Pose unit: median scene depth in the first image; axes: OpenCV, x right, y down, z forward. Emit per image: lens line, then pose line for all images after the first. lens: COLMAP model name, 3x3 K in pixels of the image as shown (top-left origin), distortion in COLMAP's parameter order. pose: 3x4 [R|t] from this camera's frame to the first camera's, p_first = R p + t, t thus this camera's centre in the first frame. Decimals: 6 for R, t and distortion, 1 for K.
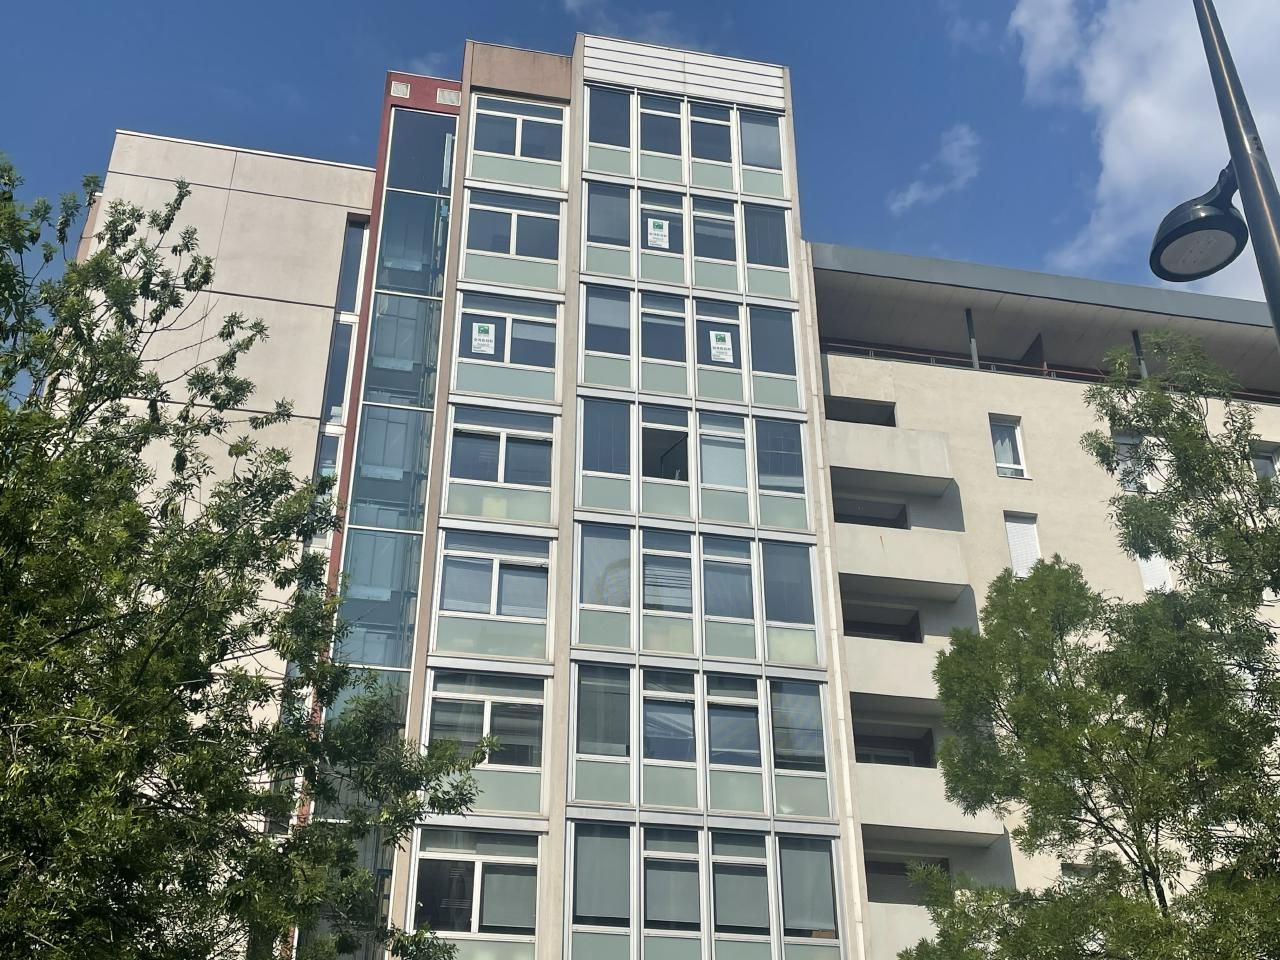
lens RADIAL K [[1551.8, 0, 640.5], [0, 1551.8, 478.8], [0, 0, 1]] dist [0.048226, 0.000000]
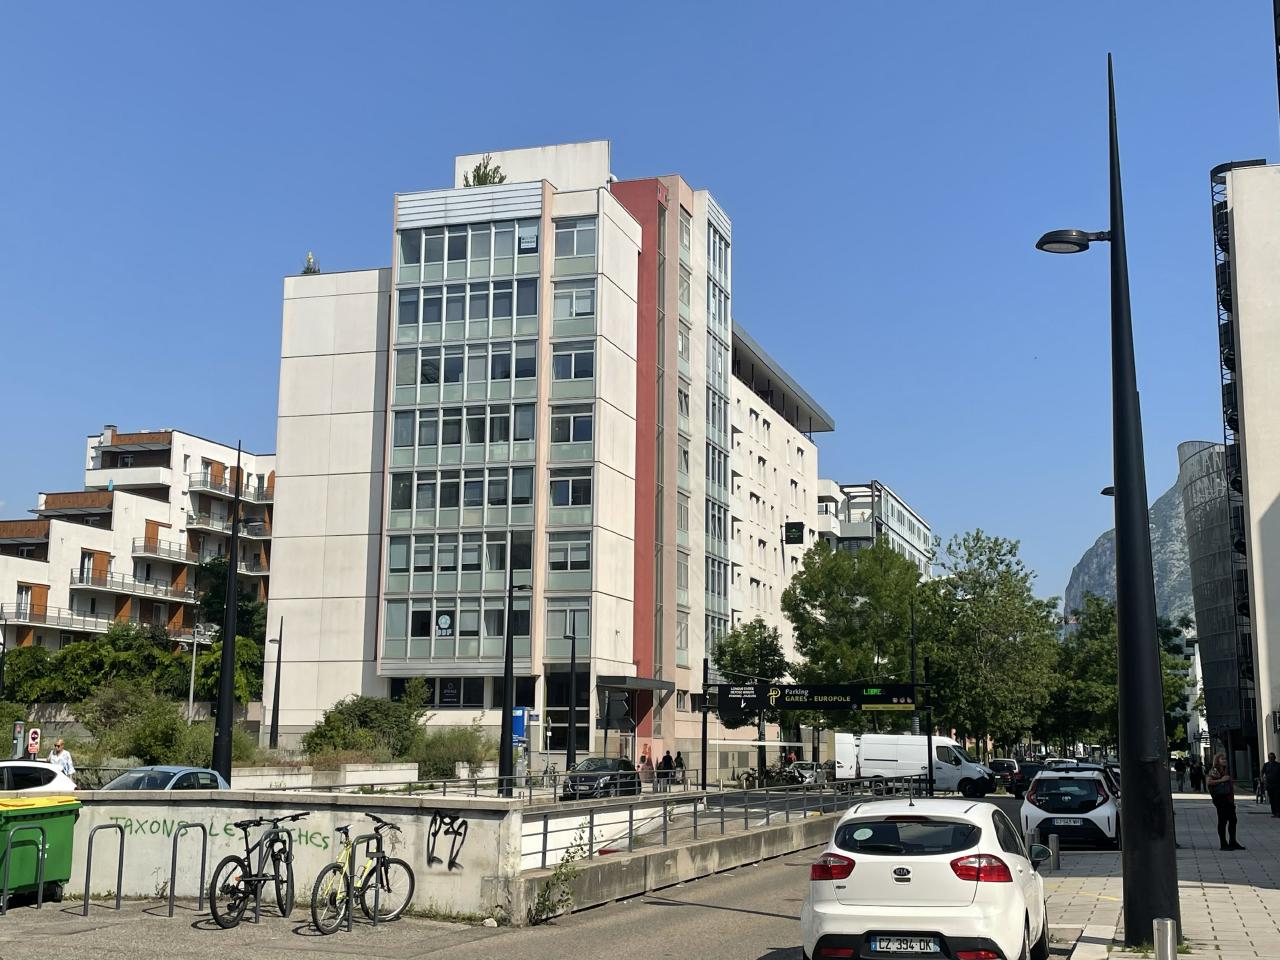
lens RADIAL K [[1551.8, 0, 648.3], [0, 1551.8, 487.2], [0, 0, 1]] dist [0.048226, 0.000000]
pose [[0.869047, -0.066842, -0.490193, 1.505739], [0.259201, 0.905471, 0.336060, -0.637882], [0.421393, -0.419111, 0.804223, -0.971235]]
